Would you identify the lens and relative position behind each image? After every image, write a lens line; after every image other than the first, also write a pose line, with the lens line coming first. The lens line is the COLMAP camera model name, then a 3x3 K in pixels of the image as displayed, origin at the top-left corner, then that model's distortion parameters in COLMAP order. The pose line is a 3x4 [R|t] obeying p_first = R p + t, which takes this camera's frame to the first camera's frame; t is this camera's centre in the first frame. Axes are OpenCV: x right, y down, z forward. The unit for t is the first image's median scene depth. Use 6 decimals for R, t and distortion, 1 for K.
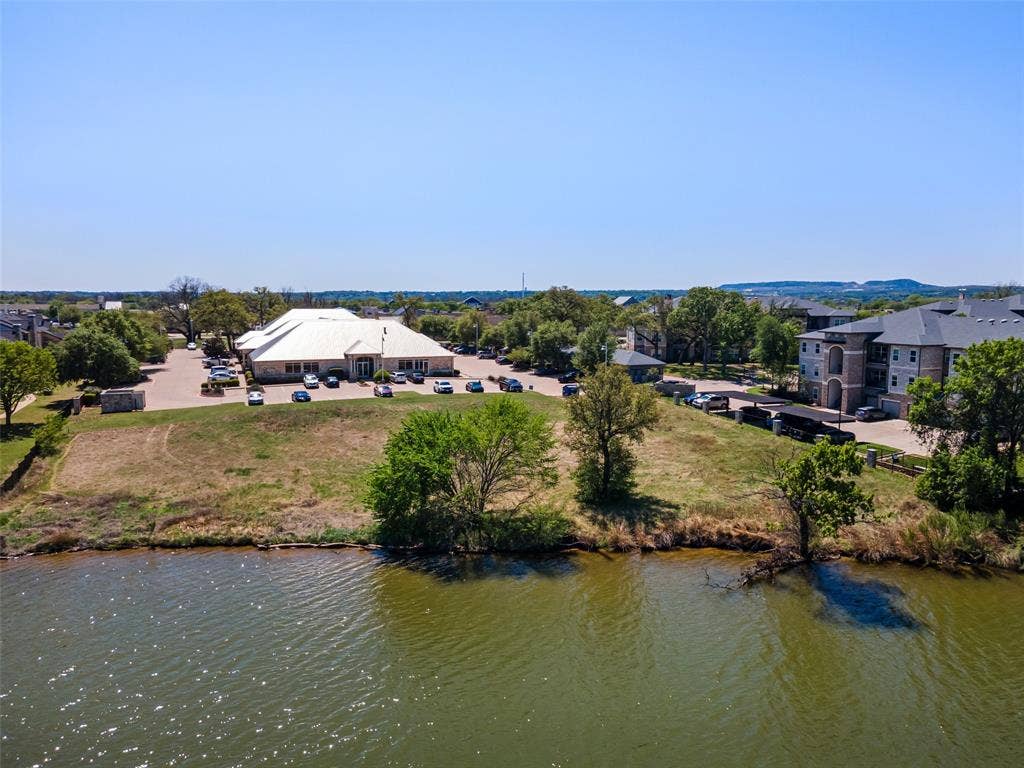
lens RADIAL K [[743.9, 0, 515.7], [0, 743.9, 386.7], [0, 0, 1]] dist [0.038304, 0.022752]
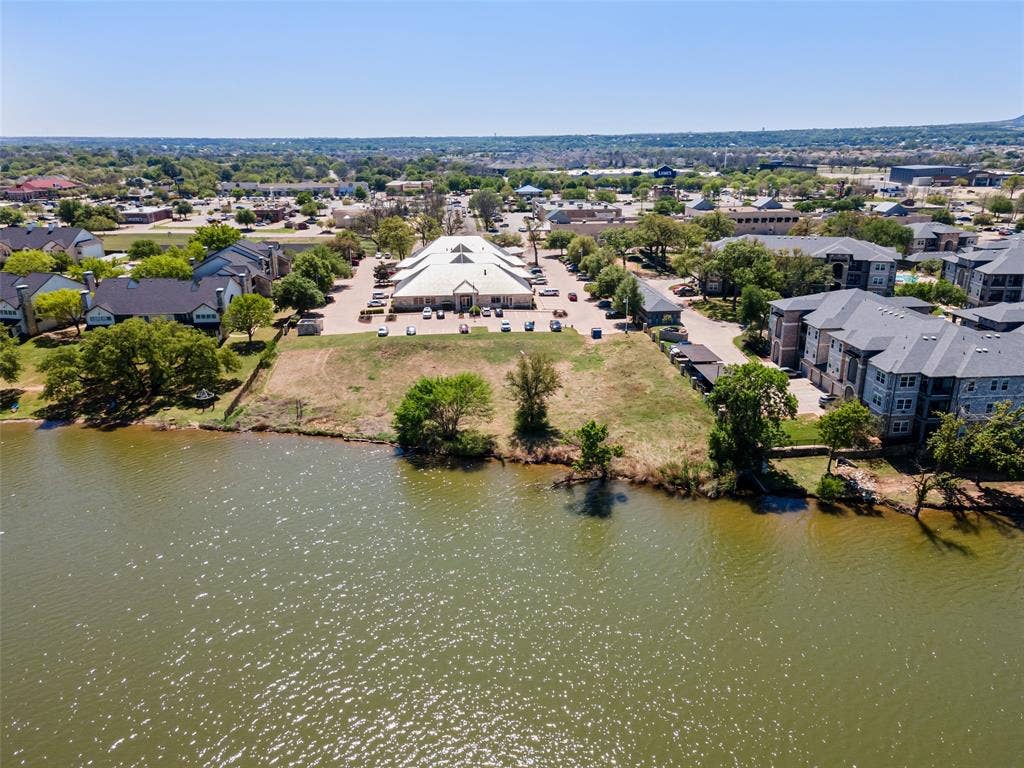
lens RADIAL K [[743.9, 0, 517.5], [0, 743.9, 385.3], [0, 0, 1]] dist [0.038304, 0.022752]
pose [[0.955935, 0.083865, -0.281345, 0.437636], [-0.025450, 0.978394, 0.205174, -0.235034], [0.292473, -0.188973, 0.937416, -0.481443]]
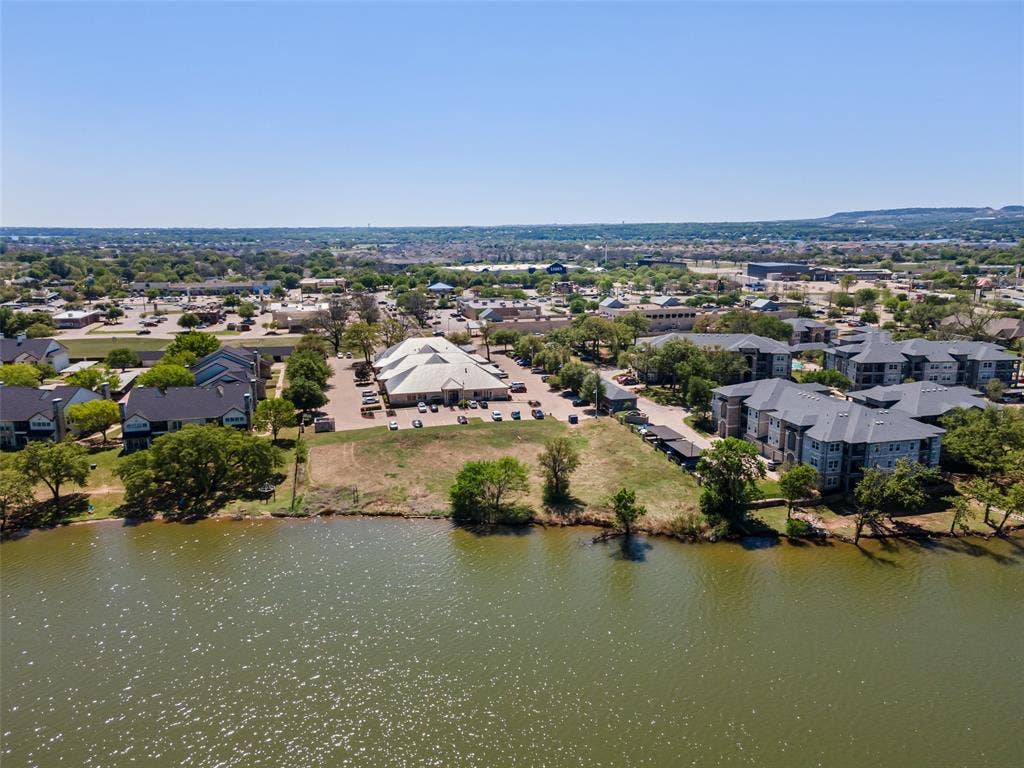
lens RADIAL K [[743.9, 0, 518.9], [0, 743.9, 386.3], [0, 0, 1]] dist [0.038304, 0.022752]
pose [[0.991763, 0.019642, -0.126575, 0.214757], [-0.007802, 0.995601, 0.093367, -0.291493], [0.127852, -0.091610, 0.987553, -0.869358]]
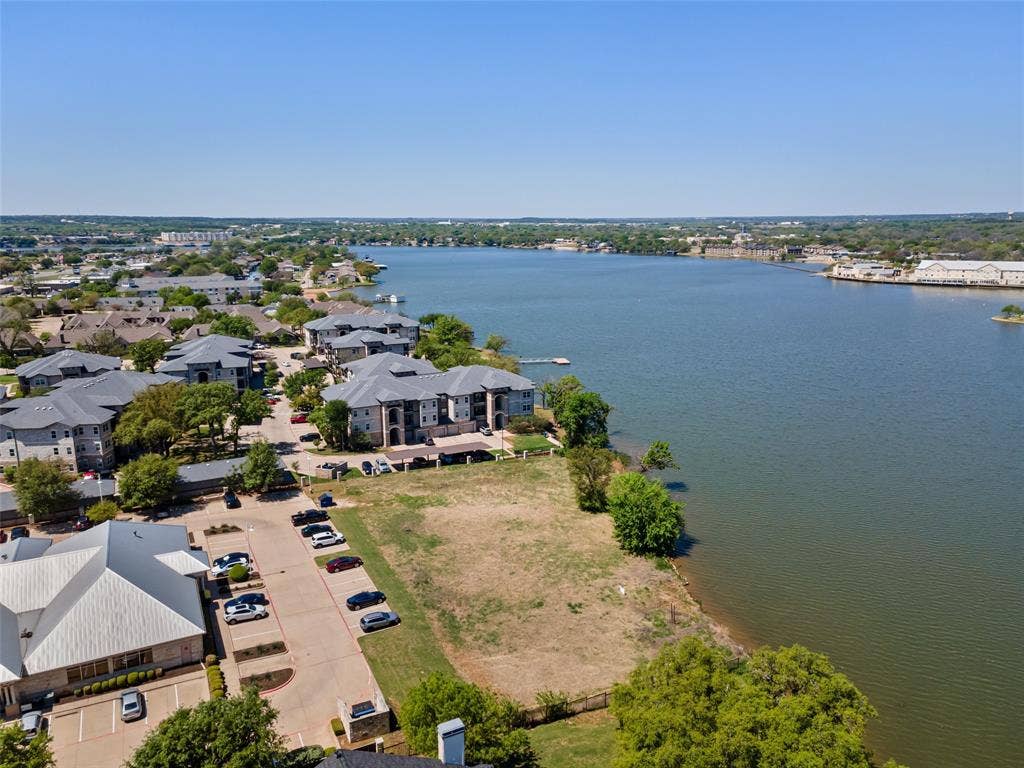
lens RADIAL K [[743.9, 0, 517.1], [0, 743.9, 377.9], [0, 0, 1]] dist [0.038304, 0.022752]
pose [[-0.091889, -0.208521, 0.973692, -1.390199], [0.124697, 0.967722, 0.219010, -0.525290], [-0.987931, 0.141541, -0.062921, 0.986551]]
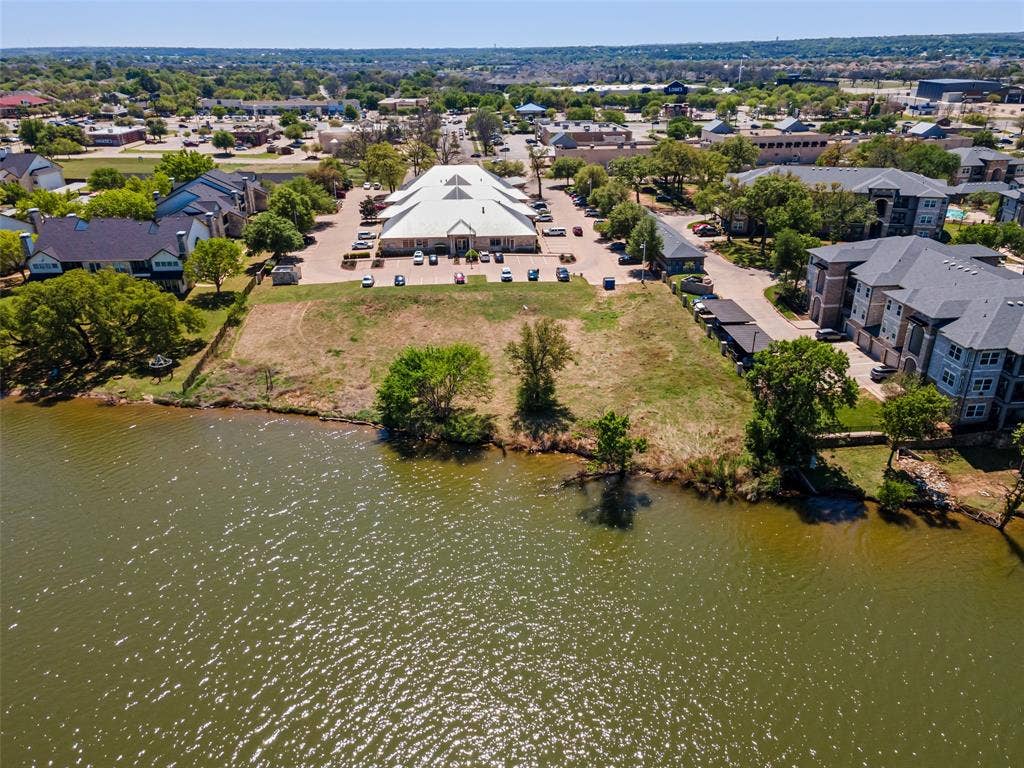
lens RADIAL K [[743.9, 0, 517.3], [0, 743.9, 383.4], [0, 0, 1]] dist [0.038304, 0.022752]
pose [[0.955574, 0.112078, -0.272611, 0.373384], [-0.025832, 0.953171, 0.301327, -0.266079], [0.293617, -0.280898, 0.913721, -0.287784]]
